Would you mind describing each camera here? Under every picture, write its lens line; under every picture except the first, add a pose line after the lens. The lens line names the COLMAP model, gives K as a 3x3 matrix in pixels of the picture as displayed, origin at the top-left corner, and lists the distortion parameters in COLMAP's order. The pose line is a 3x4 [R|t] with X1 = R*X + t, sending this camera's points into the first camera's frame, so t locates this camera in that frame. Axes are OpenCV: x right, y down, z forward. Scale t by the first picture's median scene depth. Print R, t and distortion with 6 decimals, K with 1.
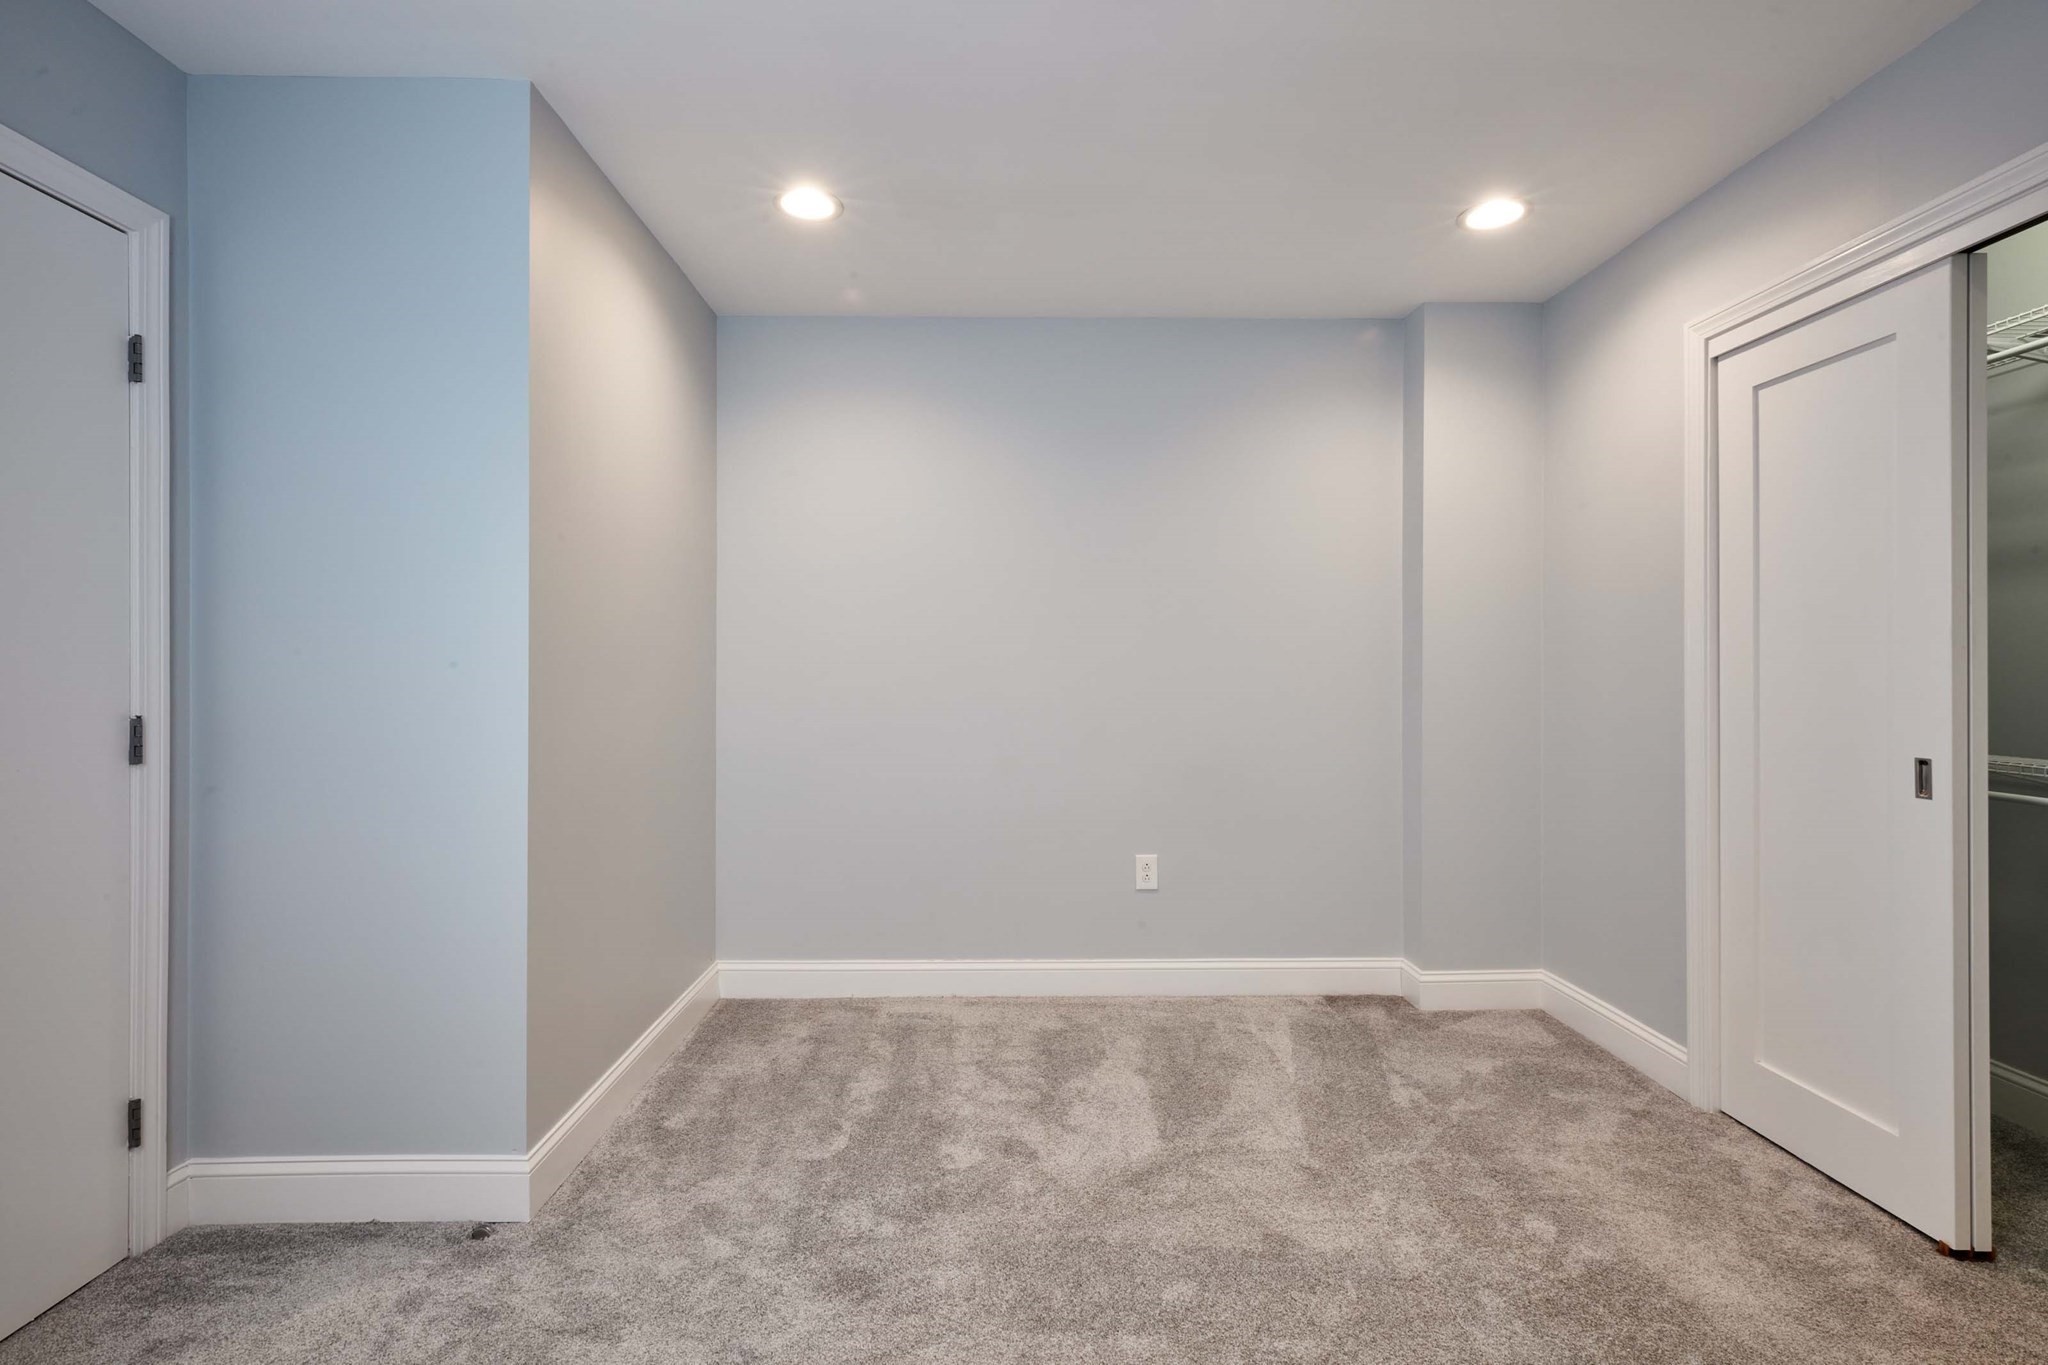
lens RADIAL K [[956.5, 0, 1013.4], [0, 956.5, 684.4], [0, 0, 1]] dist [-0.000945, 0.000775]
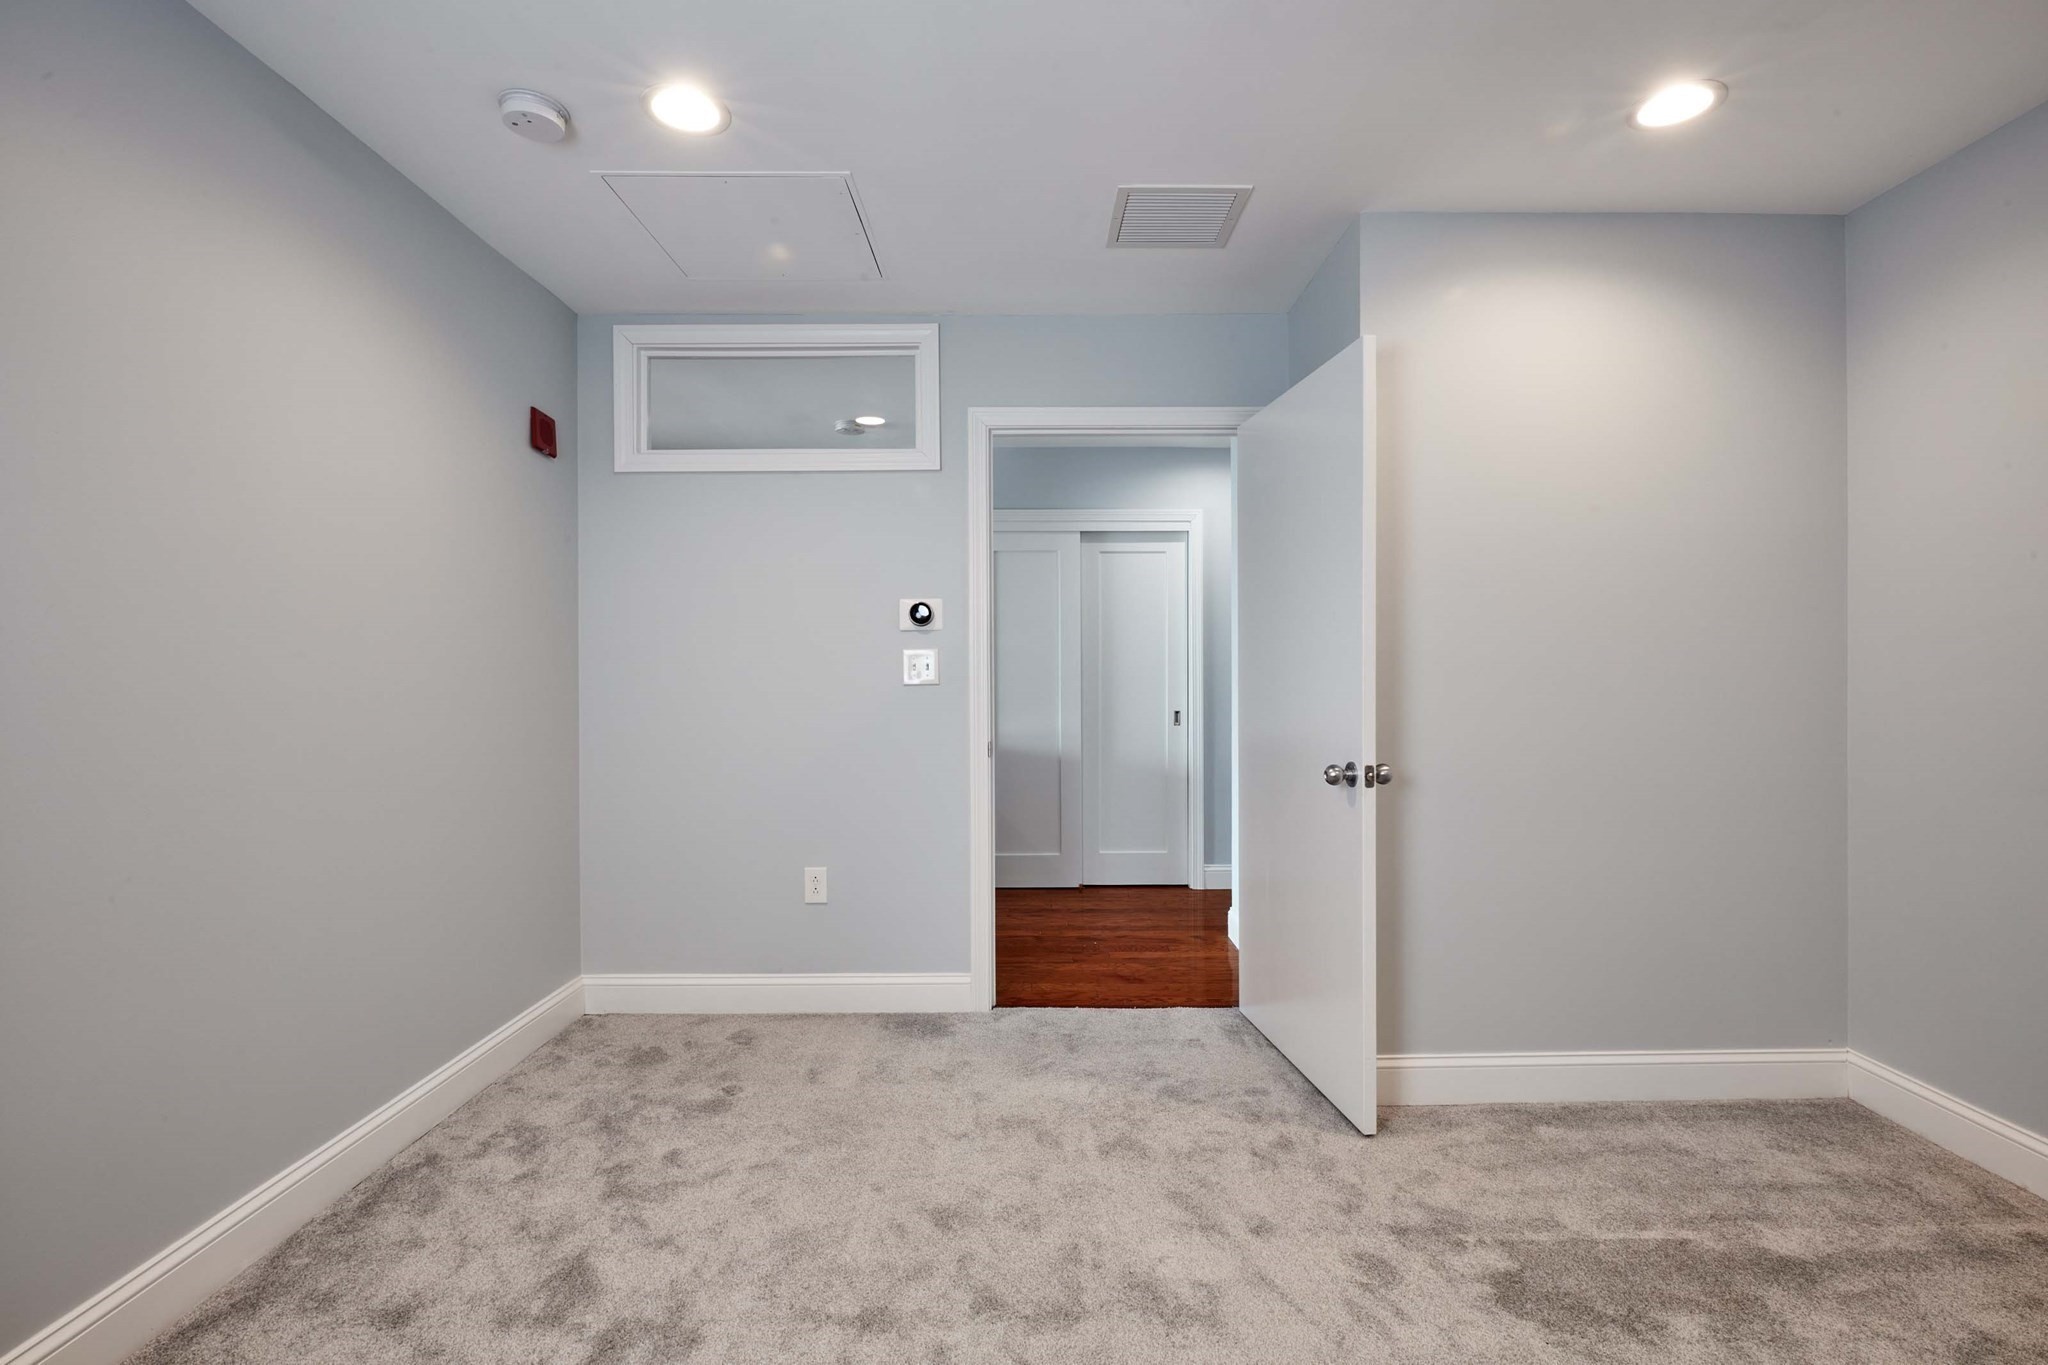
lens RADIAL K [[956.5, 0, 1027.5], [0, 956.5, 678.6], [0, 0, 1]] dist [-0.000945, 0.000775]
pose [[-0.027737, 0.006011, -0.999597, 0.591635], [-0.001970, 0.999980, 0.006068, -0.017685], [0.999613, 0.002138, -0.027724, 0.434600]]
